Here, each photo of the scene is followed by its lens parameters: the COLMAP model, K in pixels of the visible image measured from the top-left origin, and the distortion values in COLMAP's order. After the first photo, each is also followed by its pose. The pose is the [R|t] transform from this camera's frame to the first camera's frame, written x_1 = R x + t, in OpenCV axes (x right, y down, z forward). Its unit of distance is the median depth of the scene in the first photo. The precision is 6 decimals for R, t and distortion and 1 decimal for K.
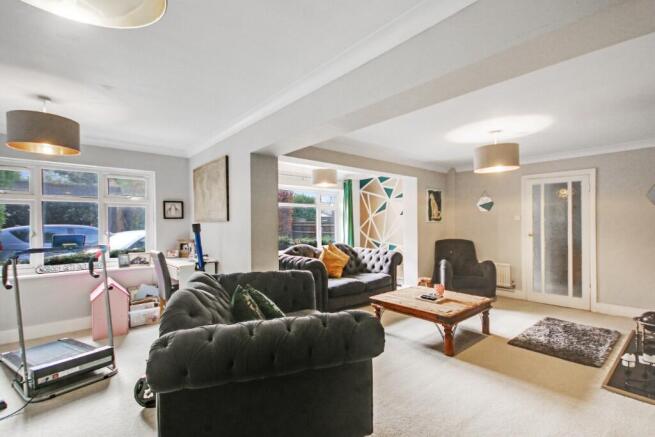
lens RADIAL K [[304.5, 0, 327.8], [0, 304.5, 221.0], [0, 0, 1]] dist [0.023473, -0.002586]
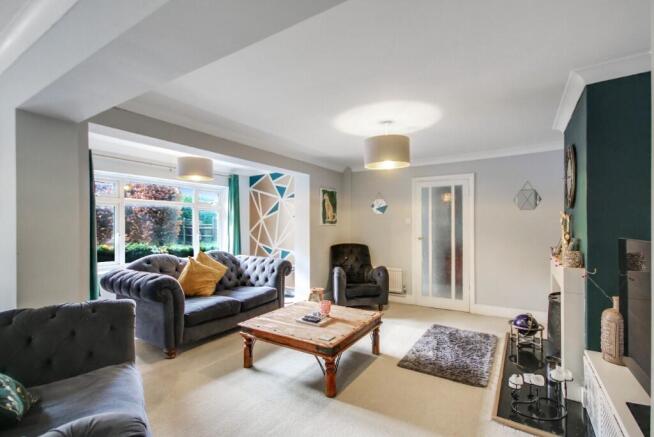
lens RADIAL K [[304.0, 0, 328.5], [0, 304.0, 223.0], [0, 0, 1]] dist [0.023473, -0.002586]
pose [[0.956933, 0.004009, 0.290281, 0.108200], [-0.003173, 0.999989, -0.003351, 0.000143], [-0.290291, 0.002286, 0.956936, 0.170017]]
